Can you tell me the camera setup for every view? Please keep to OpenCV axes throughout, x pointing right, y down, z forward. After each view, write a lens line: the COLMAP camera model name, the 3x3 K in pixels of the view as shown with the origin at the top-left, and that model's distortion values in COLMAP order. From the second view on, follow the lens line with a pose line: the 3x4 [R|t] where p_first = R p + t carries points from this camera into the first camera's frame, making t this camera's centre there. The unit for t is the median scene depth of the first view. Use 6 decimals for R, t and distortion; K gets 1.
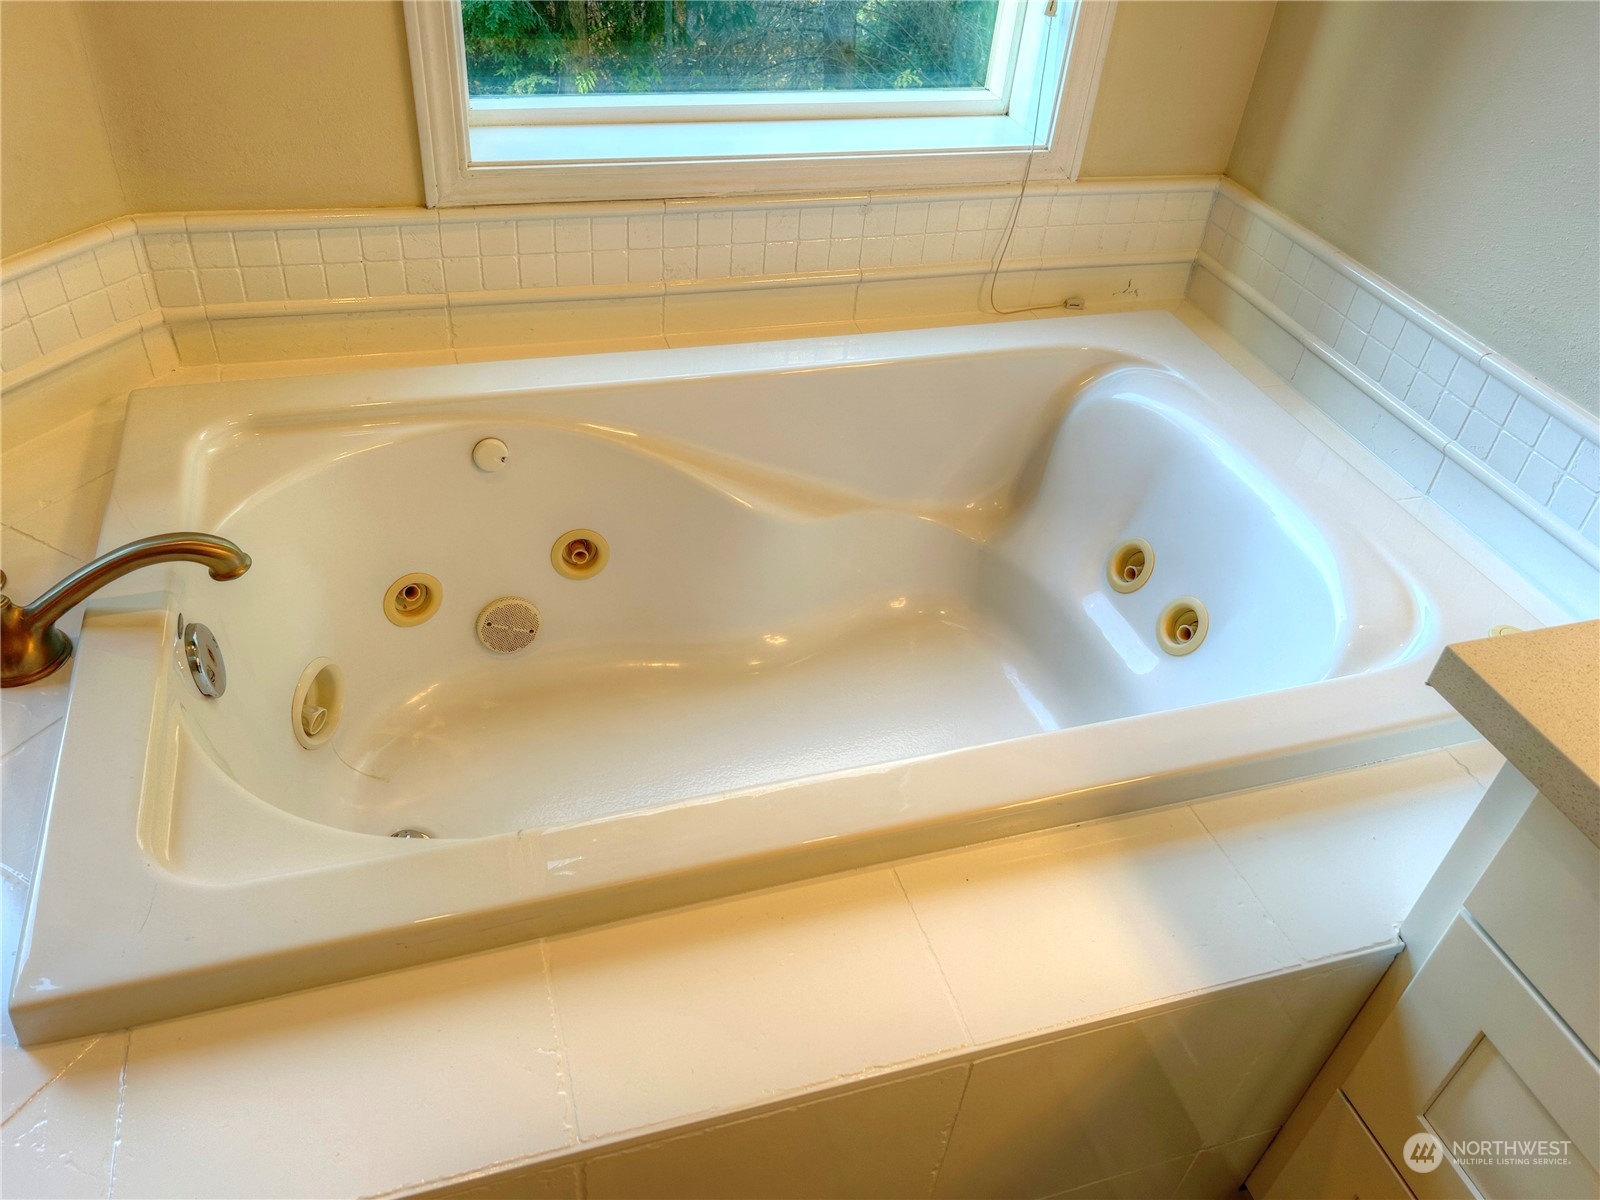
lens RADIAL K [[1208.1, 0, 792.6], [0, 1208.1, 595.7], [0, 0, 1]] dist [0.041466, -0.037736]
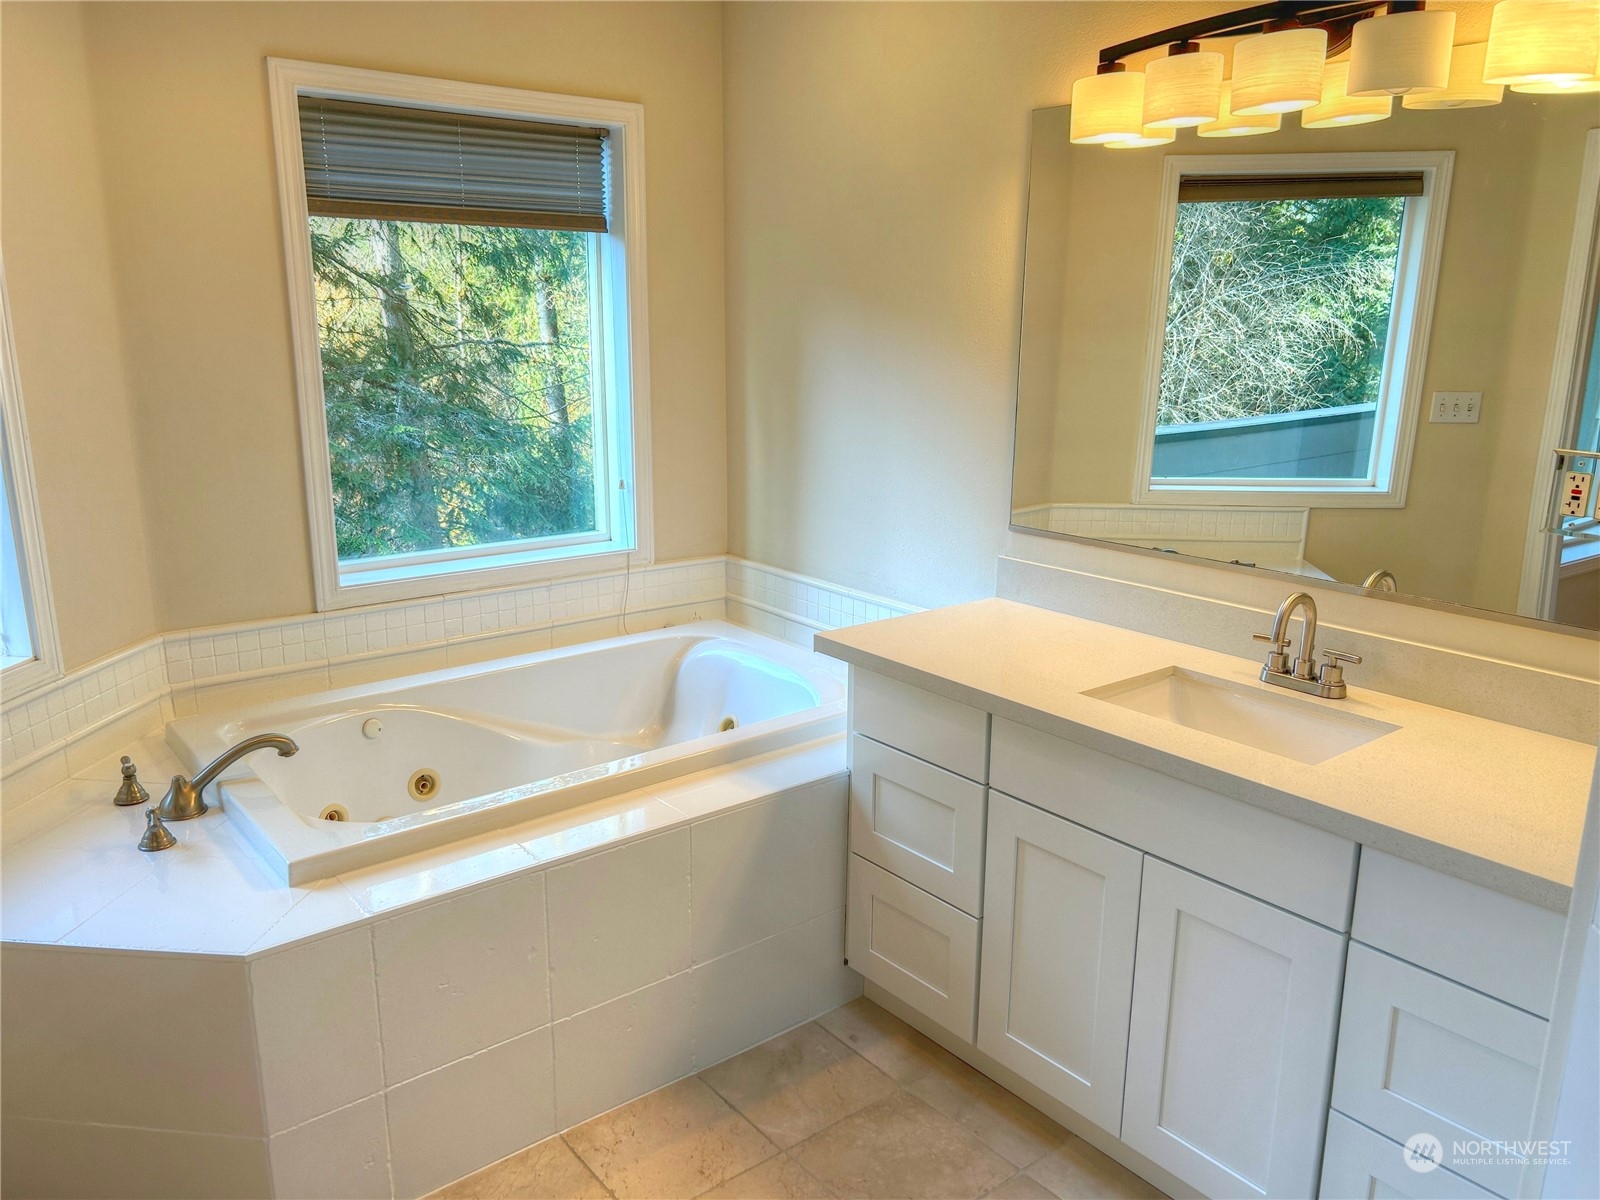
lens RADIAL K [[1208.1, 0, 803.3], [0, 1208.1, 603.4], [0, 0, 1]] dist [0.041466, -0.037736]
pose [[0.929893, -0.151751, 0.335068, -0.211866], [0.274882, 0.891986, -0.358887, 0.499449], [-0.244414, 0.425831, 0.871166, -0.748857]]
